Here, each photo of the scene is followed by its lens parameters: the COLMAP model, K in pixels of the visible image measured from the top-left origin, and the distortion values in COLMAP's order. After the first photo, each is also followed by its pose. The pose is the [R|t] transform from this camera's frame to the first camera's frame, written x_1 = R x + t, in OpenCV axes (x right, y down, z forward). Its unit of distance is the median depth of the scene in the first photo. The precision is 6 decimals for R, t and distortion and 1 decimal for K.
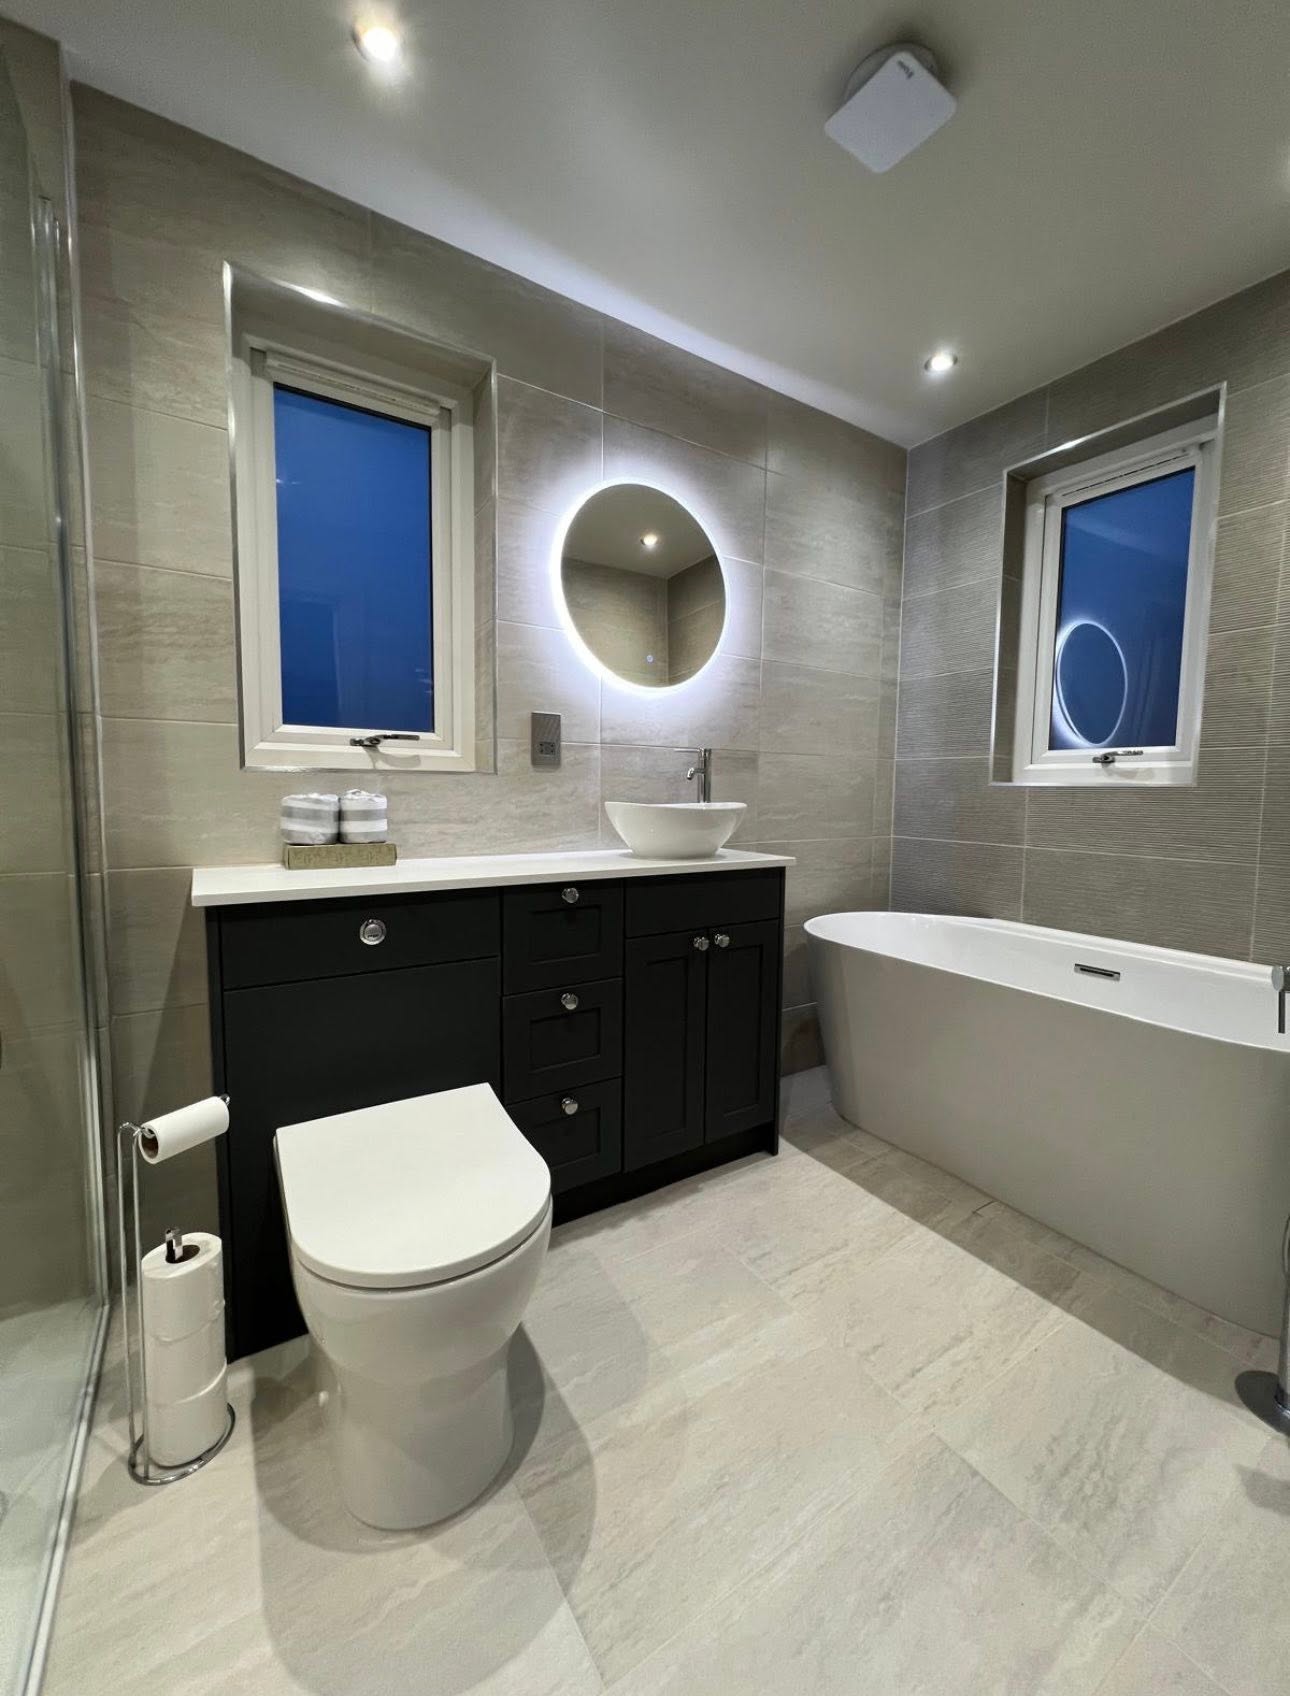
lens RADIAL K [[686.9, 0, 648.4], [0, 686.9, 843.6], [0, 0, 1]] dist [-0.002844, 0.000116]
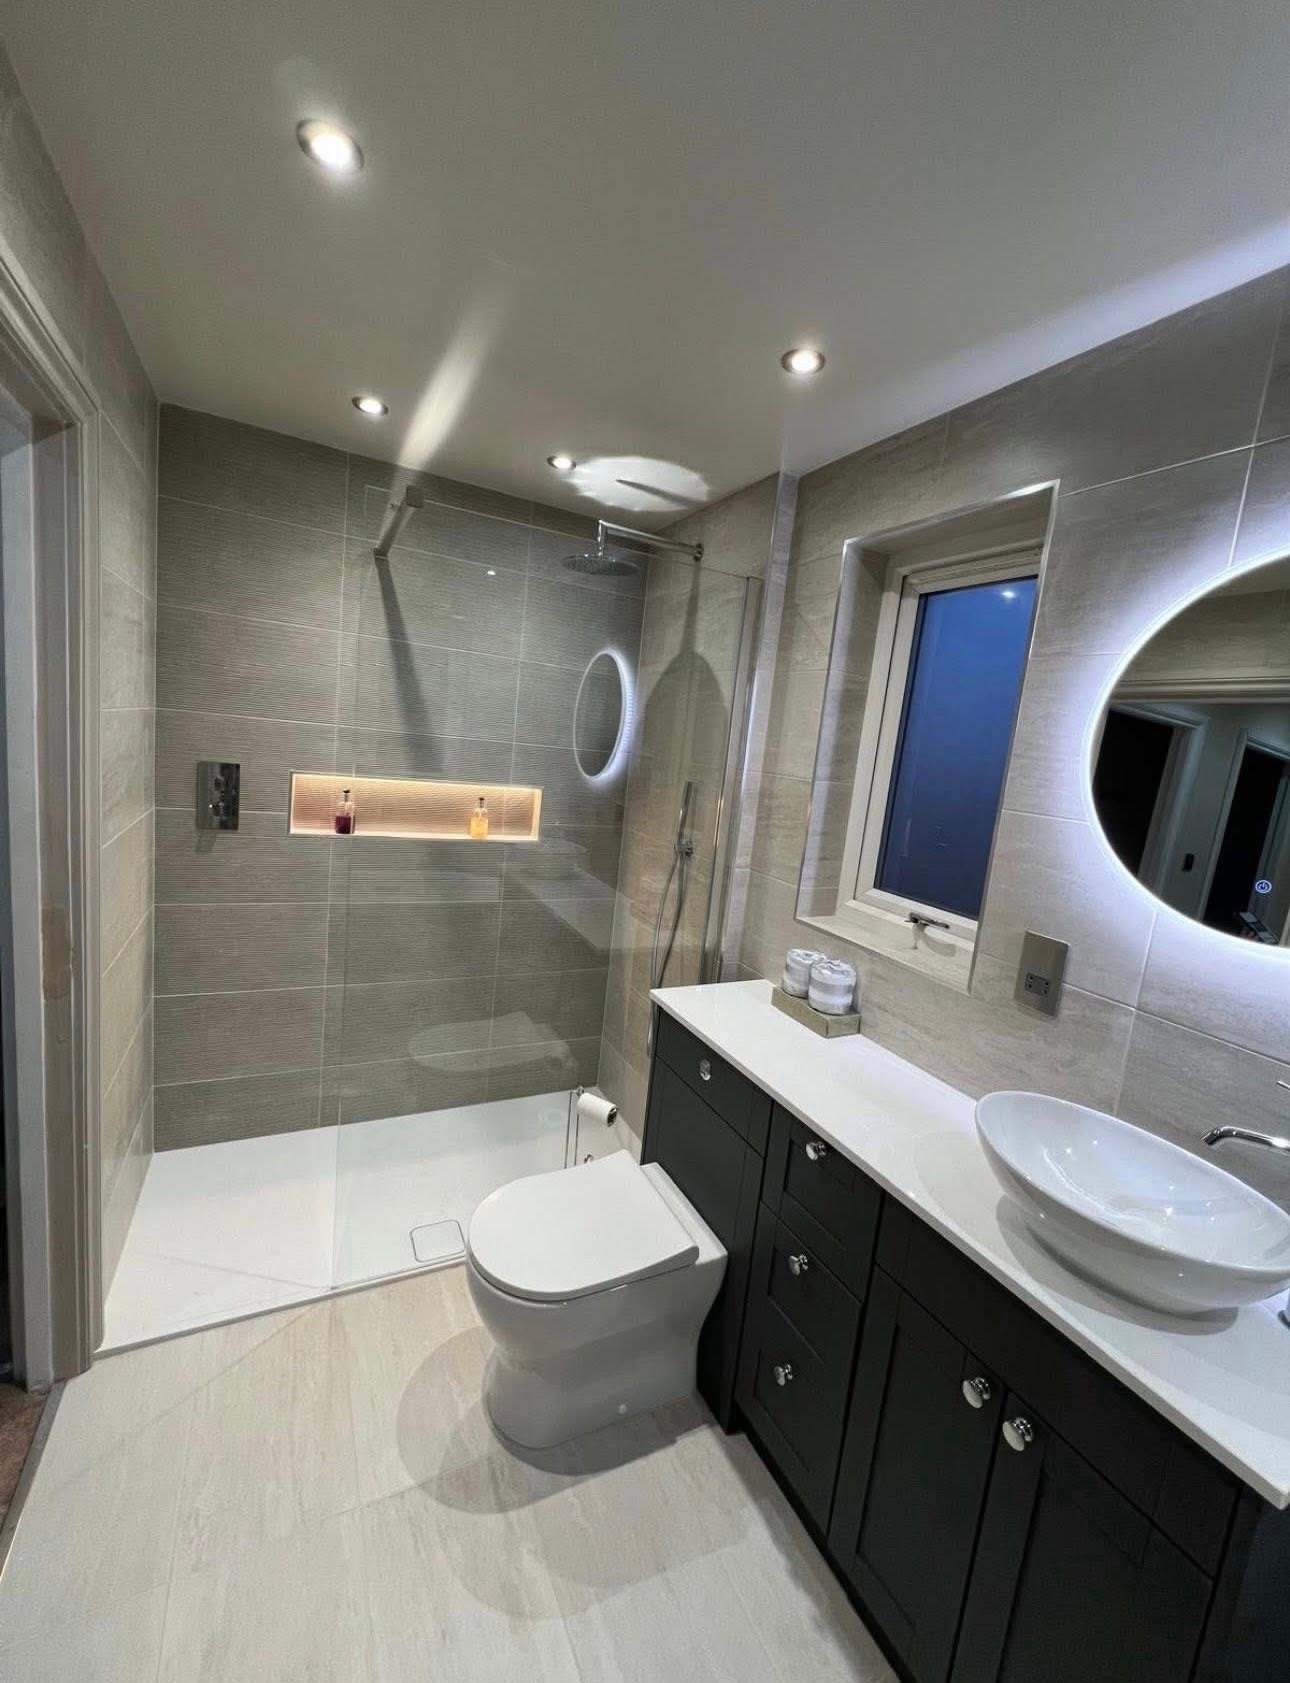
lens RADIAL K [[673.3, 0, 639.5], [0, 673.3, 834.2], [0, 0, 1]] dist [-0.007441, 0.000884]
pose [[-0.091572, 0.109113, -0.989803, 0.577405], [-0.184285, 0.974953, 0.124525, -0.311817], [0.978598, 0.193808, -0.069170, 0.638645]]
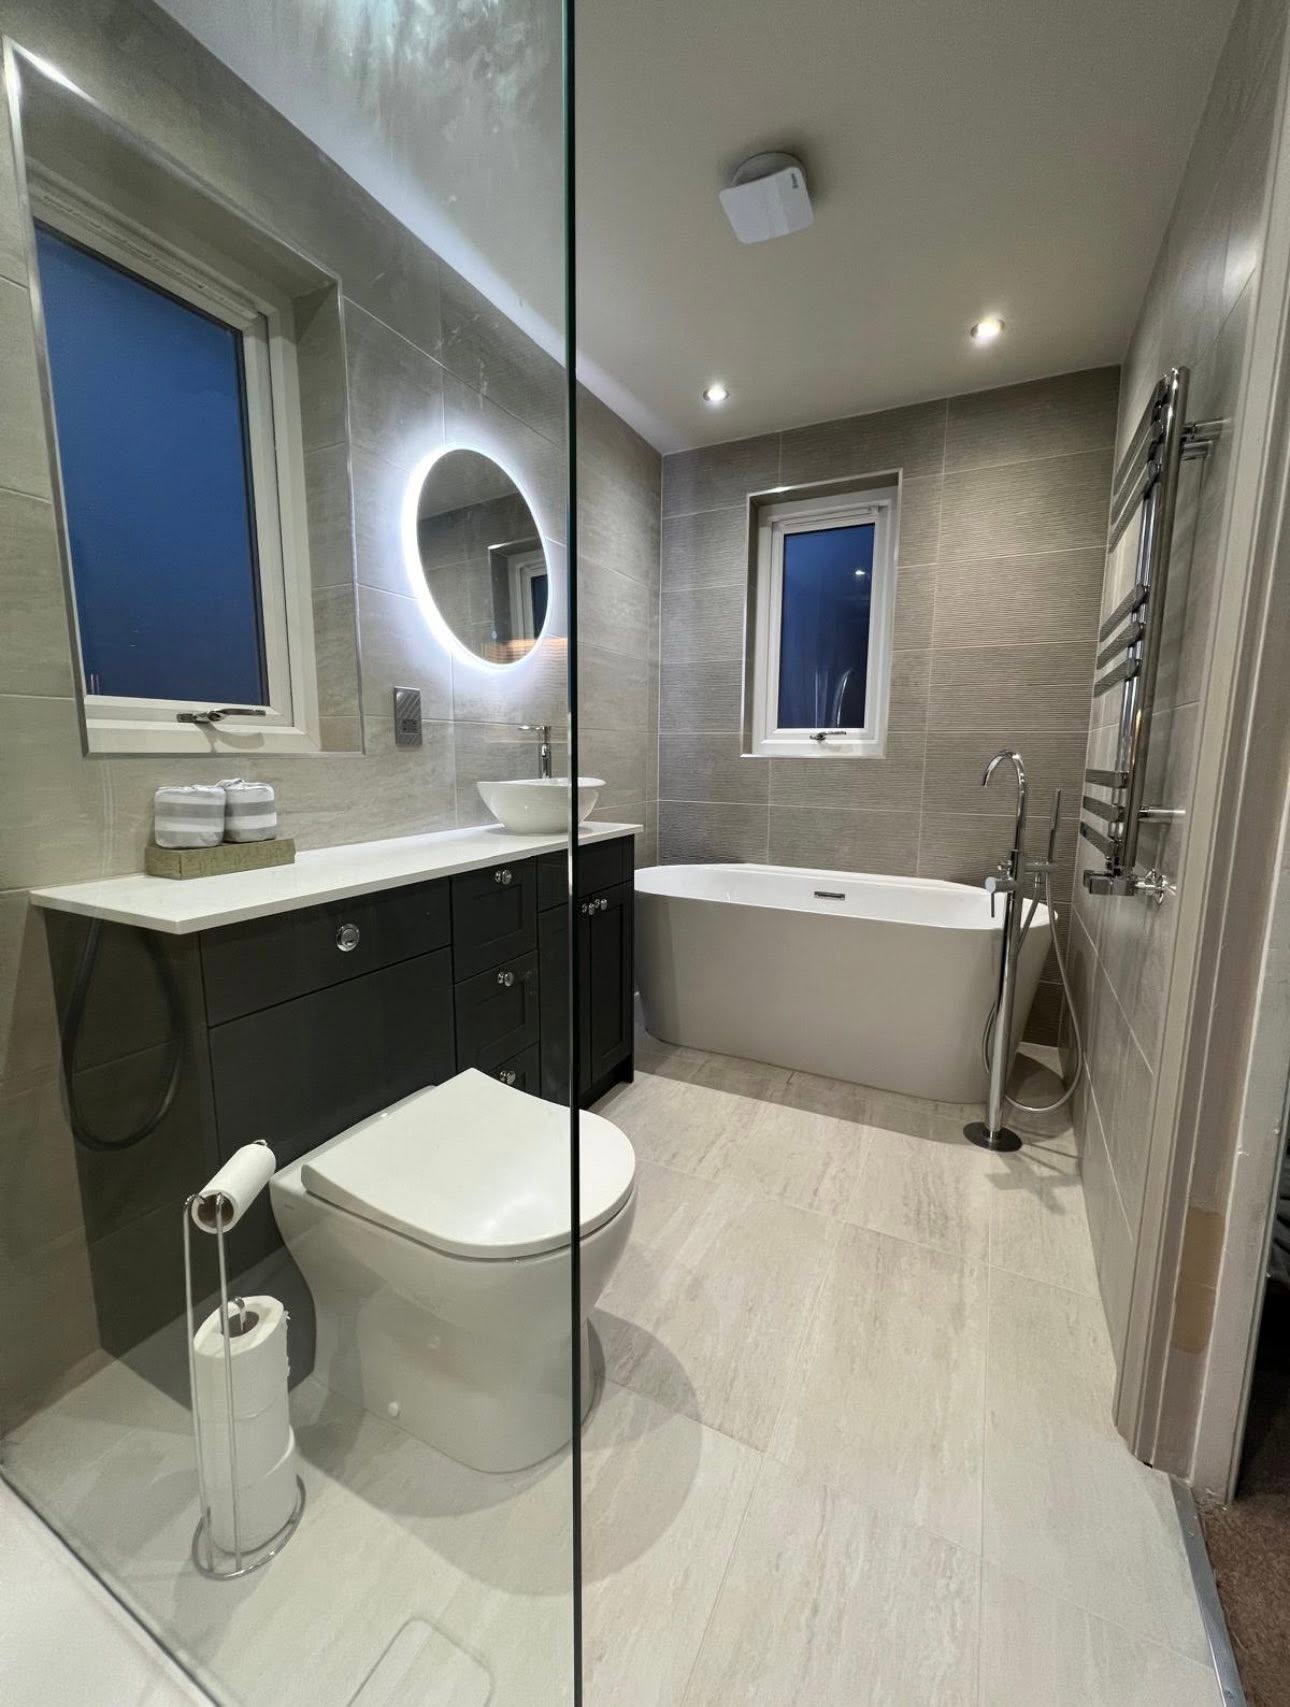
lens RADIAL K [[691.3, 0, 649.7], [0, 691.3, 855.8], [0, 0, 1]] dist [-0.002844, 0.000116]
pose [[0.861015, -0.082684, 0.501813, -0.369157], [0.043465, 0.995049, 0.089377, -0.032722], [-0.506719, -0.055144, 0.860346, 0.001828]]
